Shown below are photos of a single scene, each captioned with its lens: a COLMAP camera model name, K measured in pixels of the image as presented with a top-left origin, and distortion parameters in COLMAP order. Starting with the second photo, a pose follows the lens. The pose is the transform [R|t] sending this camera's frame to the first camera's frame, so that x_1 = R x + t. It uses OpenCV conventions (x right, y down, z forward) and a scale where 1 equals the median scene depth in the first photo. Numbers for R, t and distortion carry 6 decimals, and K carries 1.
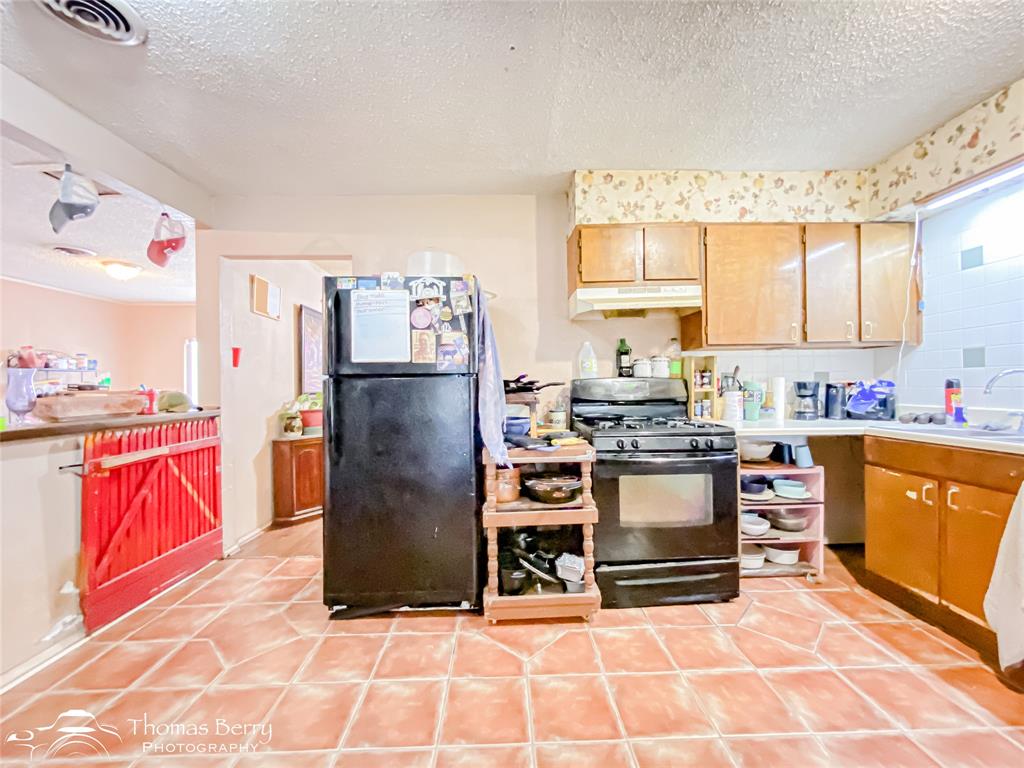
lens RADIAL K [[422.4, 0, 527.7], [0, 422.4, 383.1], [0, 0, 1]] dist [-0.002115, -0.000161]
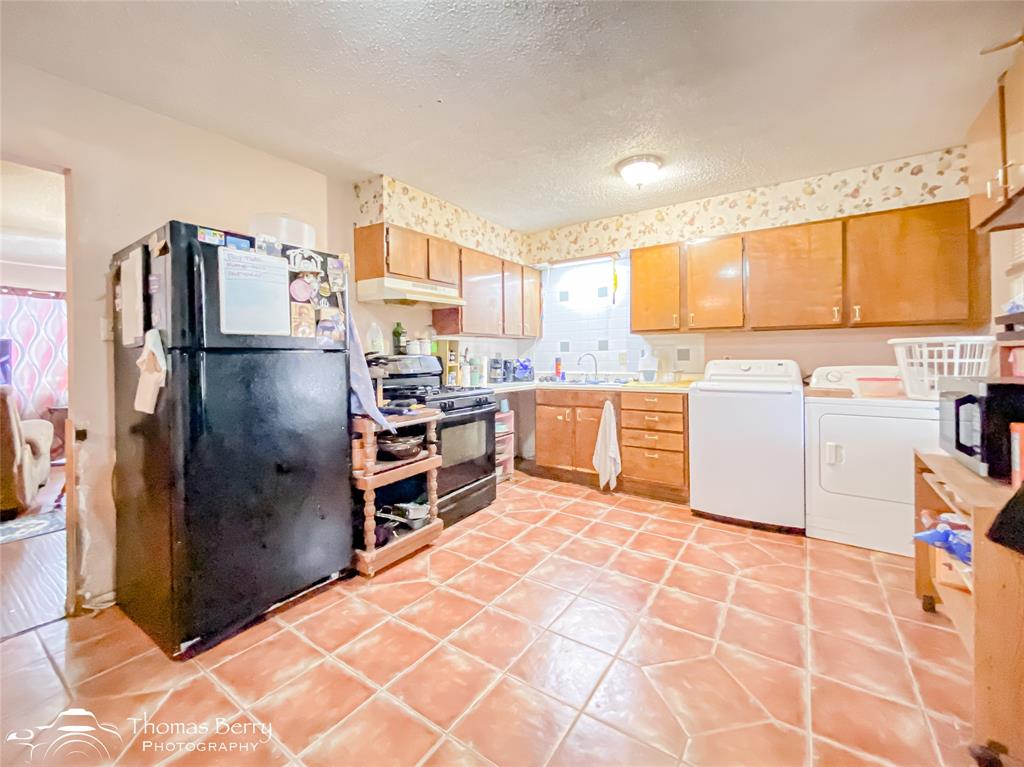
lens RADIAL K [[398.6, 0, 536.2], [0, 398.6, 358.7], [0, 0, 1]] dist [0.001077, -0.011380]
pose [[0.578632, 0.003680, 0.815580, -0.512251], [0.002414, 0.999978, -0.006225, 0.005542], [-0.815585, 0.005571, 0.578611, 0.032808]]
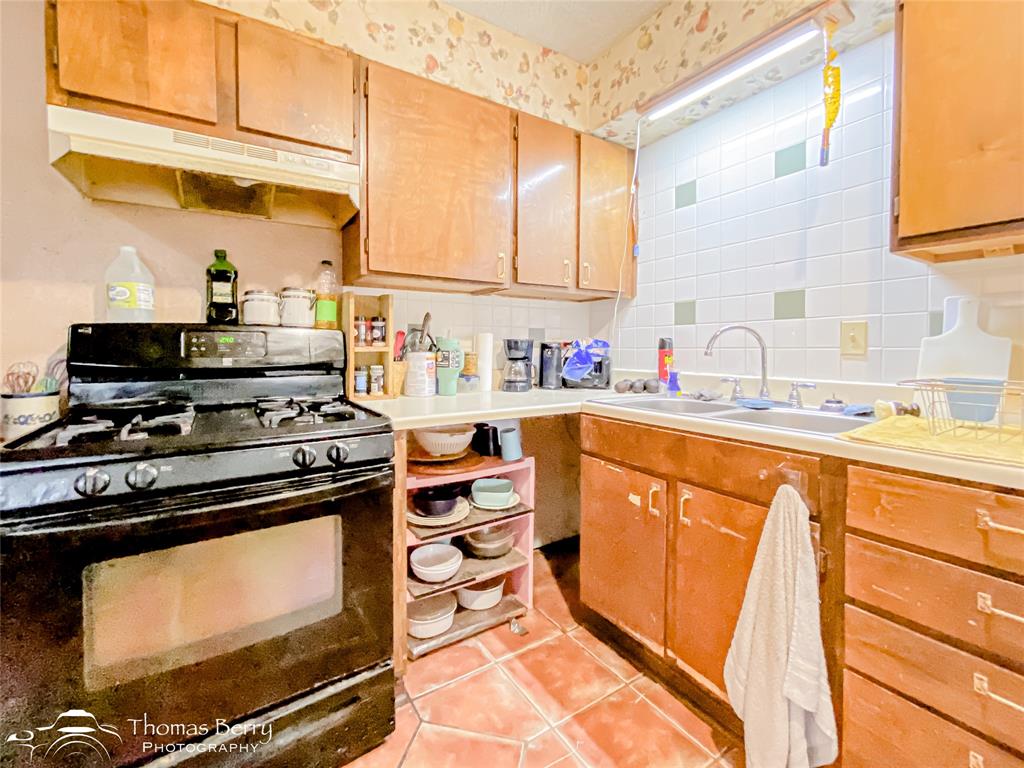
lens RADIAL K [[437.2, 0, 495.5], [0, 437.2, 353.6], [0, 0, 1]] dist [0.000863, -0.000042]
pose [[0.881764, 0.004128, 0.471672, 0.295975], [-0.012308, 0.999823, 0.014259, 0.012020], [-0.471530, -0.018378, 0.881659, 0.385676]]
